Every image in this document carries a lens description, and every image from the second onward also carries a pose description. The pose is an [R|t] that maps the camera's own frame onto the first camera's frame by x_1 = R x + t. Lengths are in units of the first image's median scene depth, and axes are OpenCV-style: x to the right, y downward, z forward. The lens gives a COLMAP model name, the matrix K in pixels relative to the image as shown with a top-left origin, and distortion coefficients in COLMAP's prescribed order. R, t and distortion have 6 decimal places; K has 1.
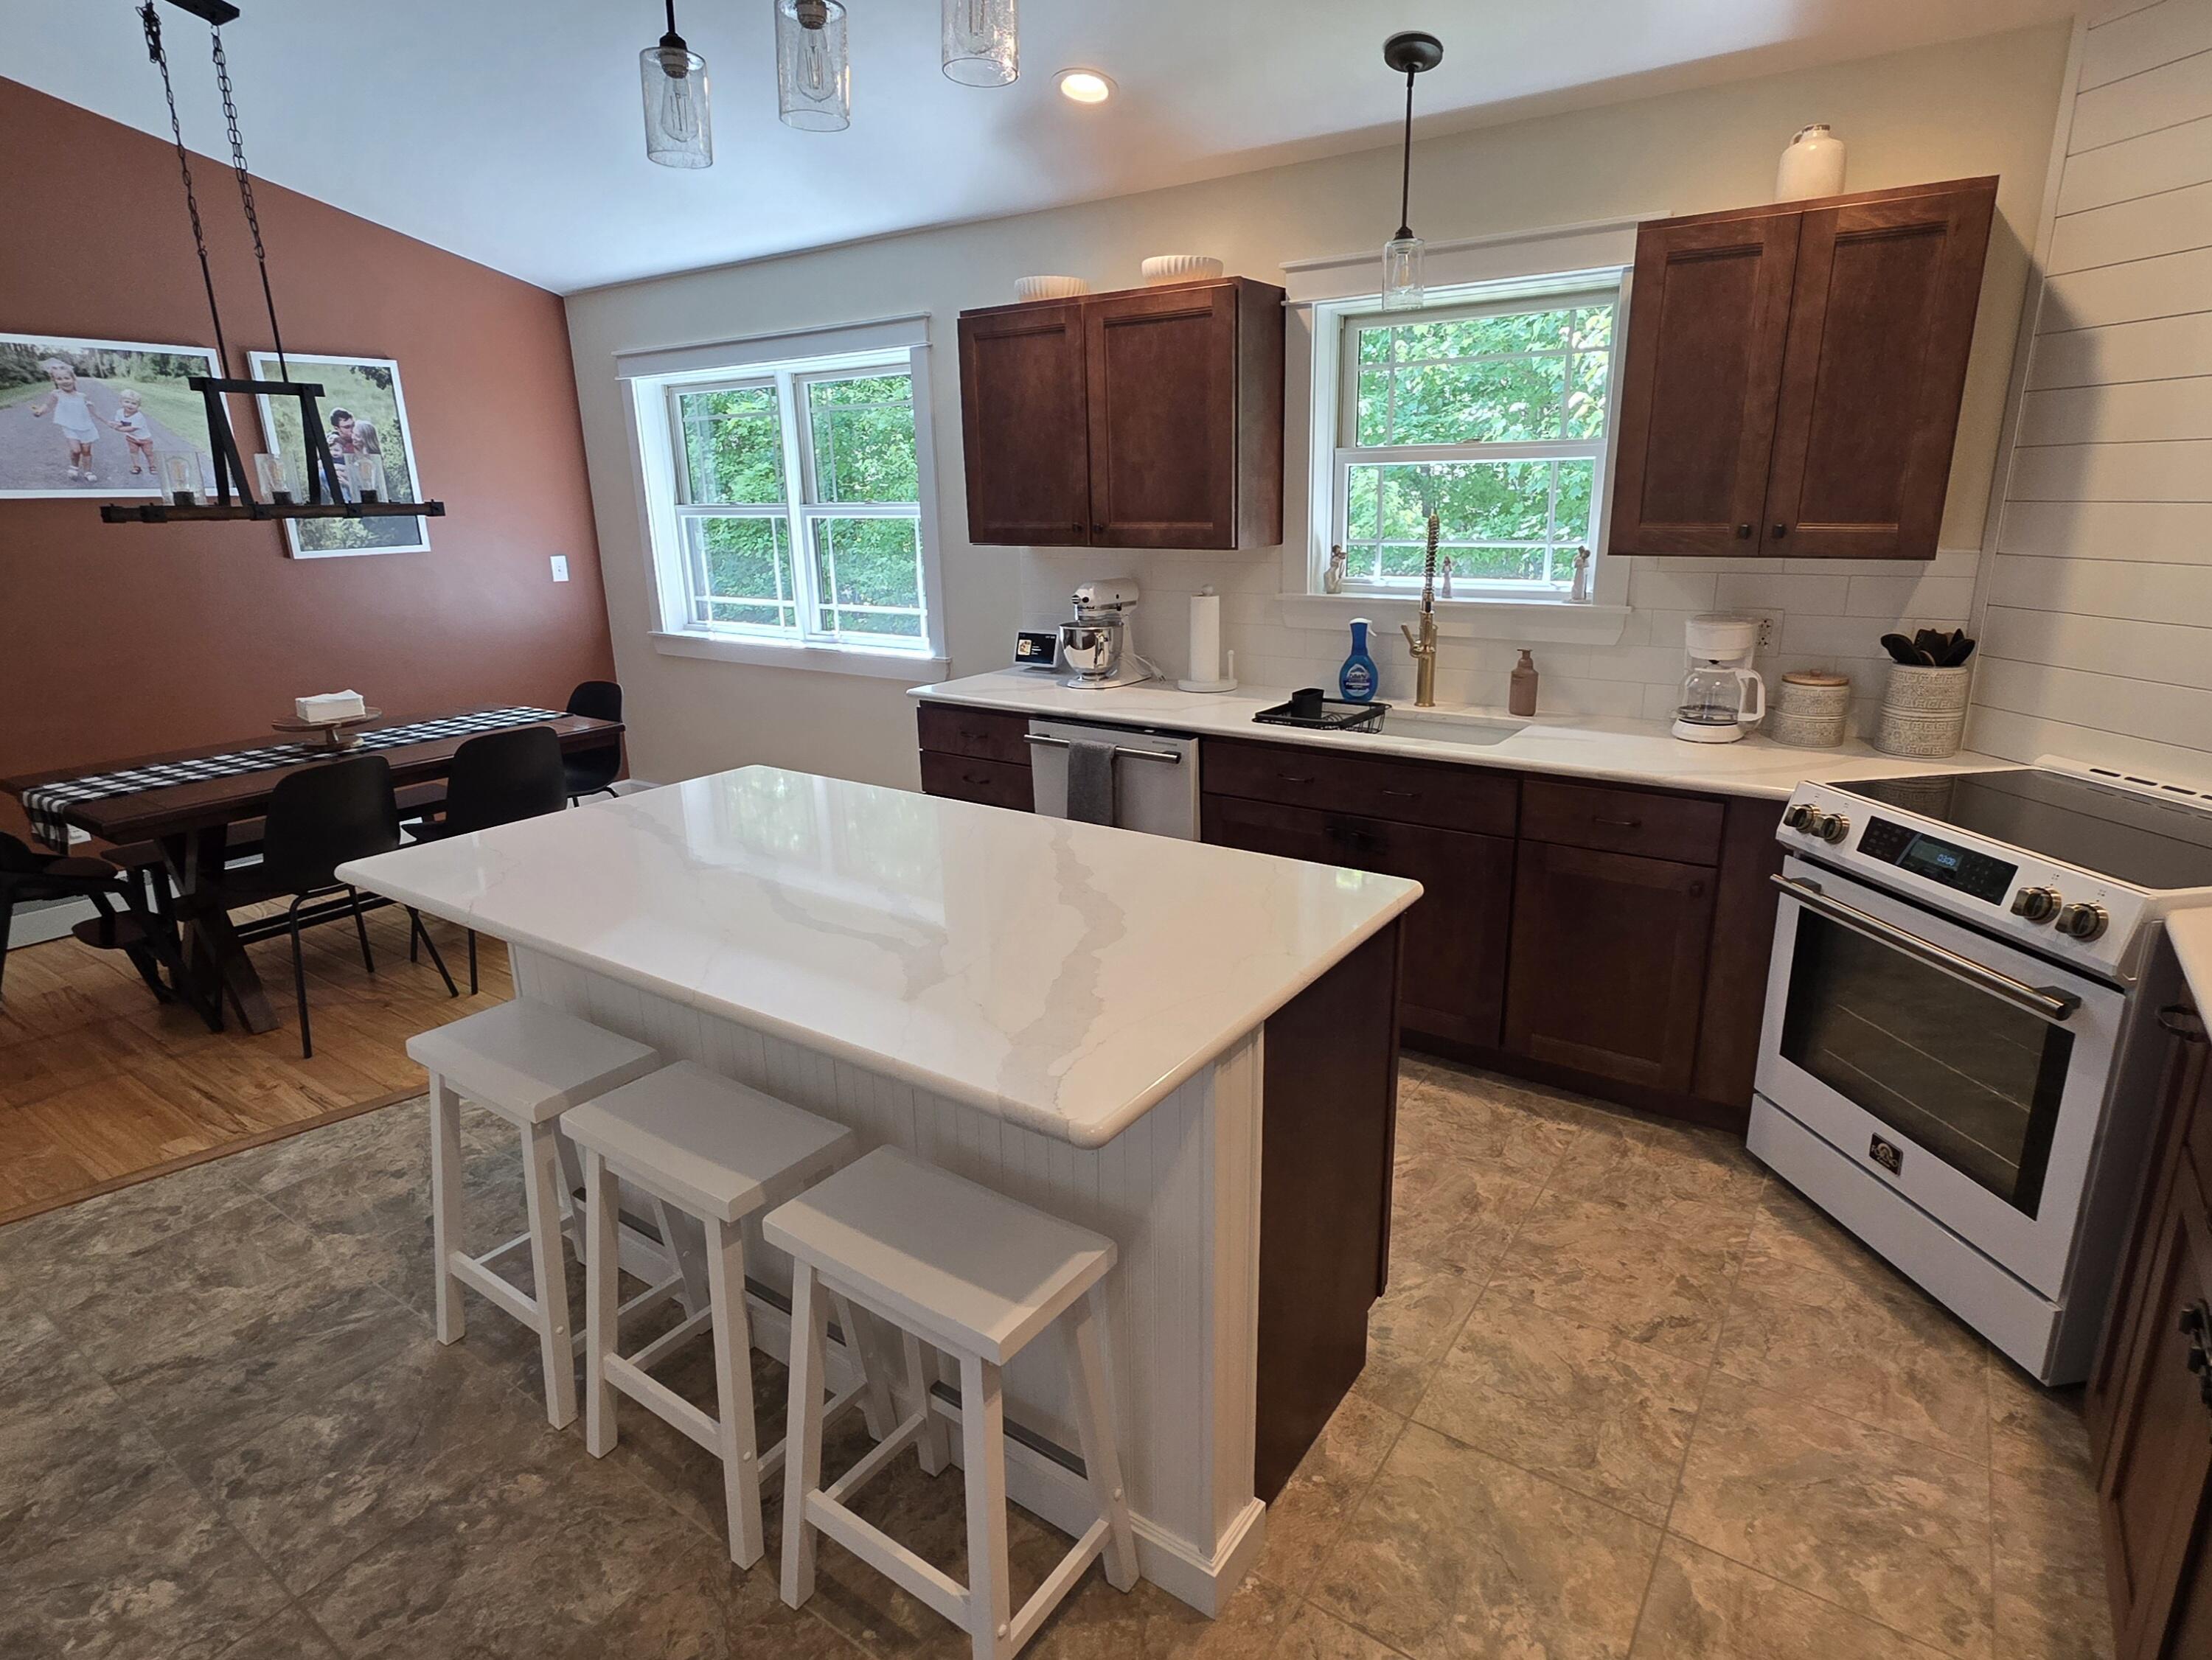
lens RADIAL K [[1191.3, 0, 1106.0], [0, 1191.3, 830.0], [0, 0, 1]] dist [-0.001010, 0.000656]
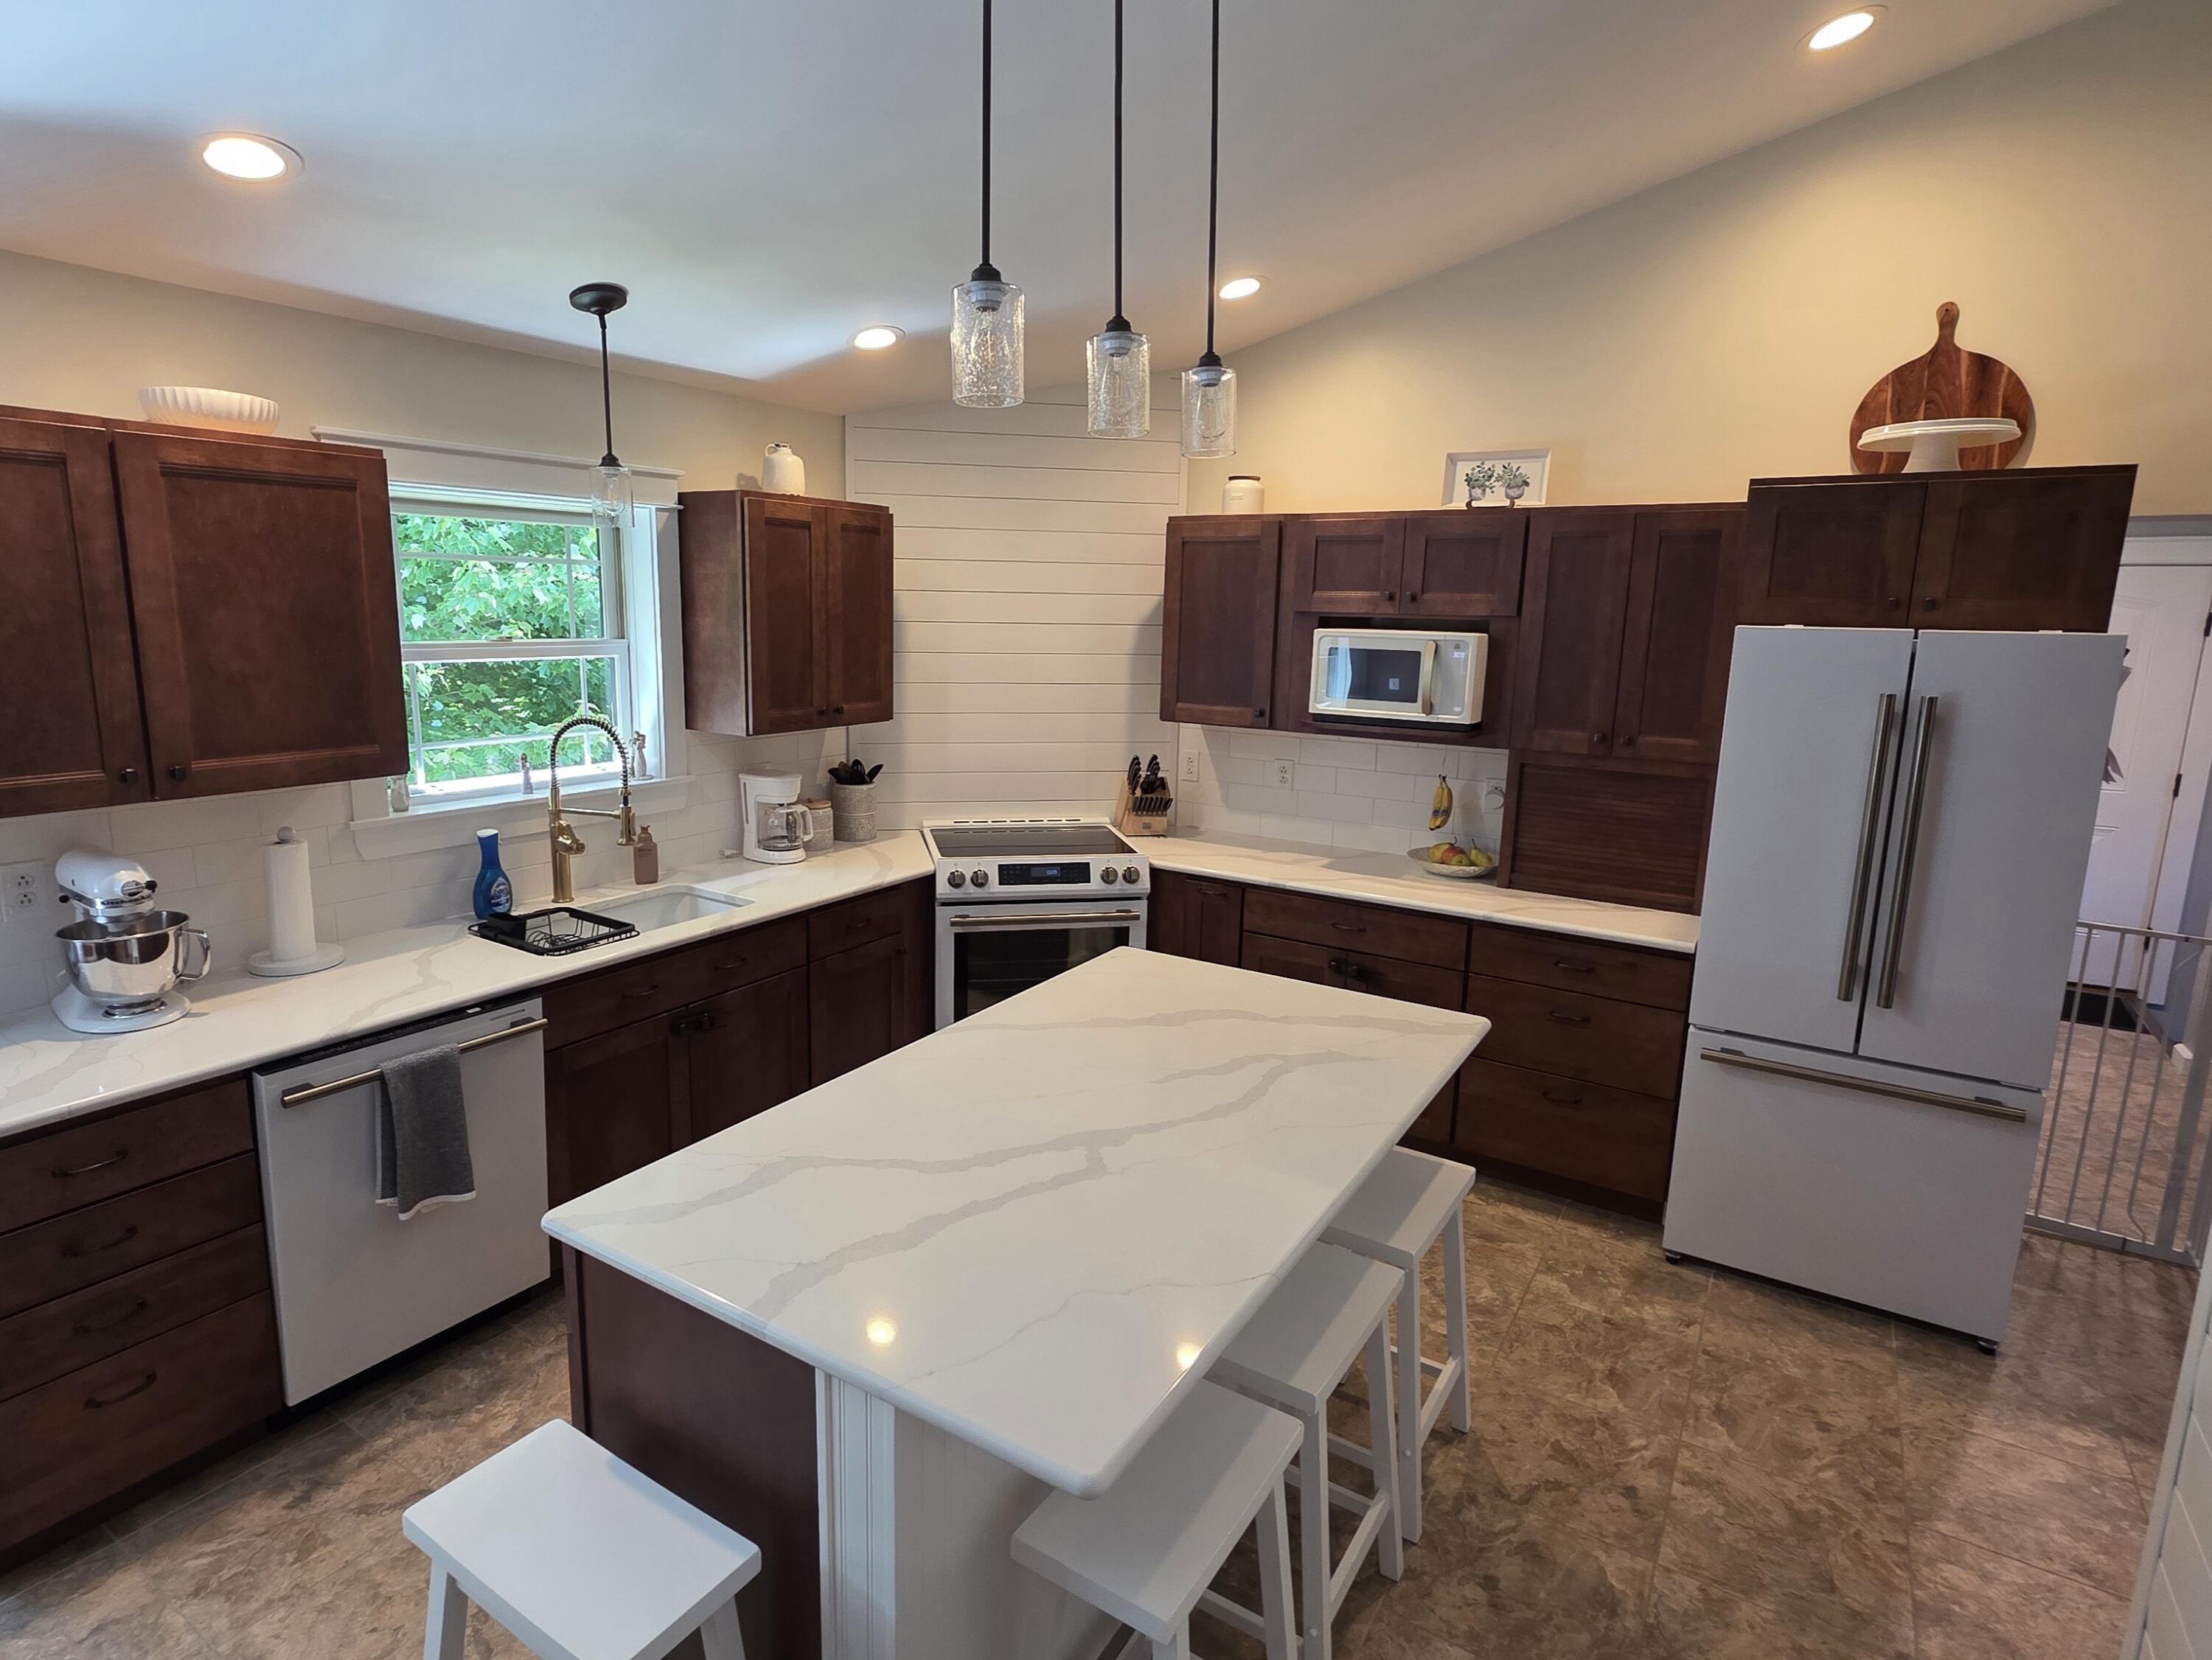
lens RADIAL K [[1156.3, 0, 1100.6], [0, 1156.3, 800.8], [0, 0, 1]] dist [0.028797, 0.000111]
pose [[-0.037760, -0.148865, 0.988136, -0.872698], [0.264357, 0.952124, 0.153541, -0.273091], [-0.963685, 0.267019, 0.003401, 0.698068]]
